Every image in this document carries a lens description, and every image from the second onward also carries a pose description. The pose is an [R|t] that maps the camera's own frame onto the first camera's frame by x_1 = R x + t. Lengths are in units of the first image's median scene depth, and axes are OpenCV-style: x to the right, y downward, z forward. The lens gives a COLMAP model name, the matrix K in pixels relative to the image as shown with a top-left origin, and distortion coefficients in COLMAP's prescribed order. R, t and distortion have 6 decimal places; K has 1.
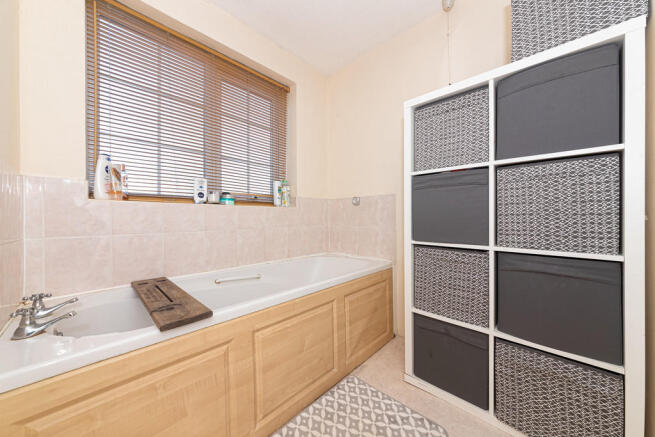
lens RADIAL K [[230.6, 0, 330.2], [0, 230.6, 218.6], [0, 0, 1]] dist [-0.013815, 0.005295]
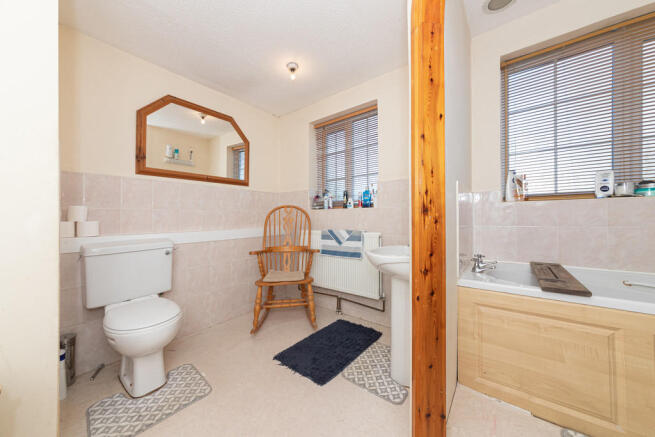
lens RADIAL K [[230.6, 0, 330.2], [0, 230.6, 218.6], [0, 0, 1]] dist [-0.013815, 0.005295]
pose [[0.099499, 0.004078, -0.995029, 0.345784], [0.011706, 0.999918, 0.005269, 0.004182], [0.994969, -0.012172, 0.099443, -0.295523]]
